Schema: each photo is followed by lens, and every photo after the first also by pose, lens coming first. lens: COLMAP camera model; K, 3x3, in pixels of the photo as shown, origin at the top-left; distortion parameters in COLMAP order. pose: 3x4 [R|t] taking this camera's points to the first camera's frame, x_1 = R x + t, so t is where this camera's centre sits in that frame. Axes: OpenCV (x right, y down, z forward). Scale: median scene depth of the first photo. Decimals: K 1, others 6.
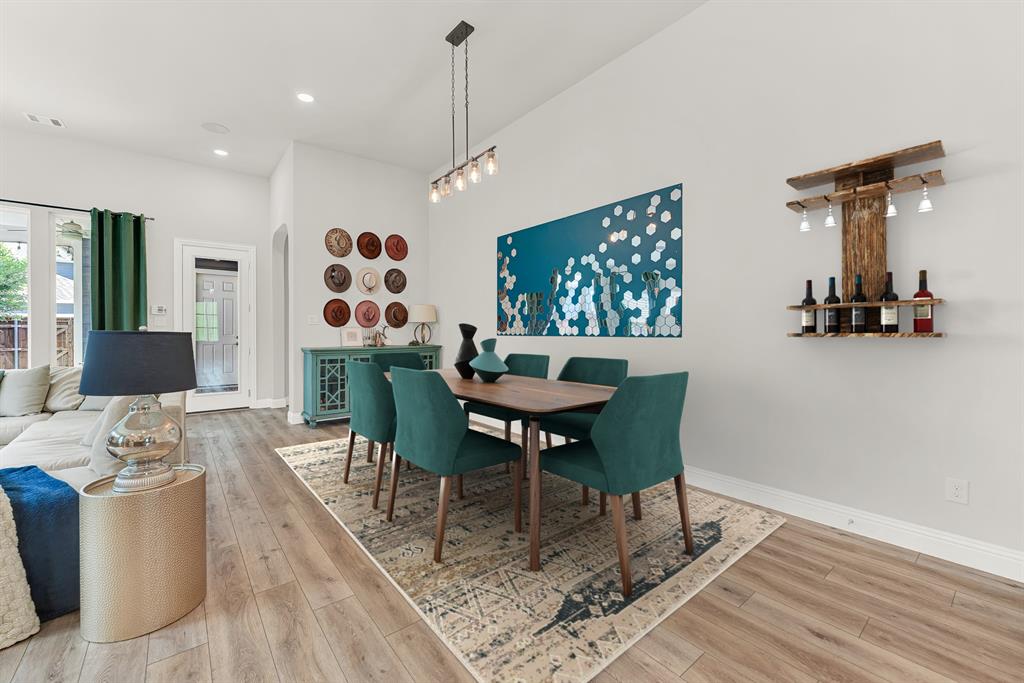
lens RADIAL K [[415.1, 0, 505.7], [0, 415.1, 326.4], [0, 0, 1]] dist [0.002277, 0.000336]
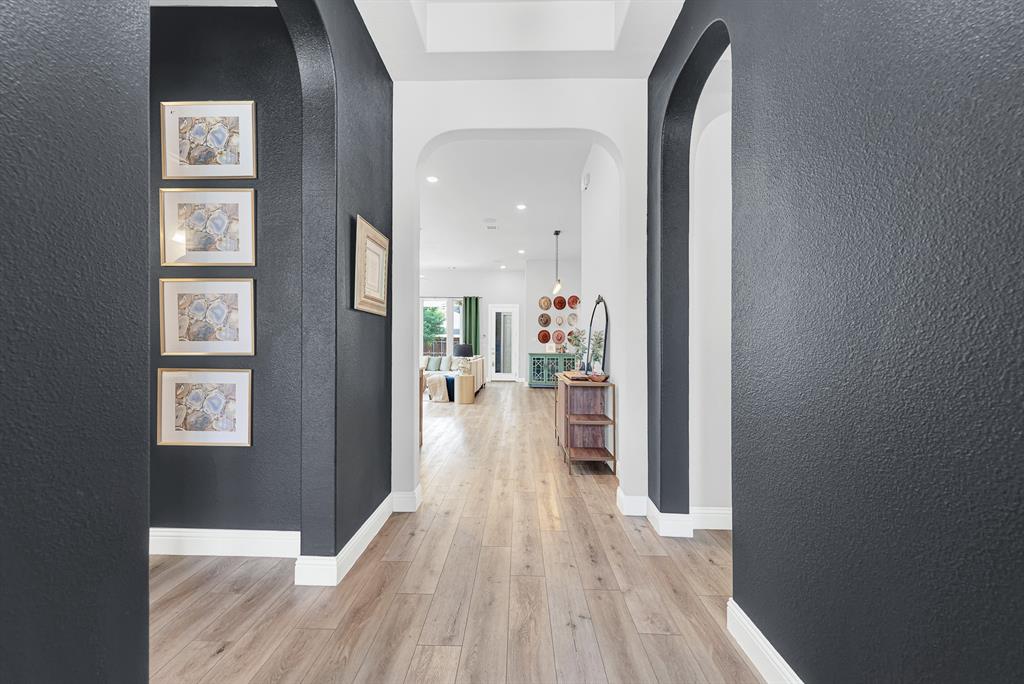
lens RADIAL K [[417.3, 0, 510.4], [0, 417.3, 343.9], [0, 0, 1]] dist [-0.002668, 0.000701]
pose [[0.768085, 0.011552, -0.640243, 0.816146], [-0.009713, 0.999932, 0.006389, -0.007537], [0.640274, 0.001311, 0.768146, -0.734221]]
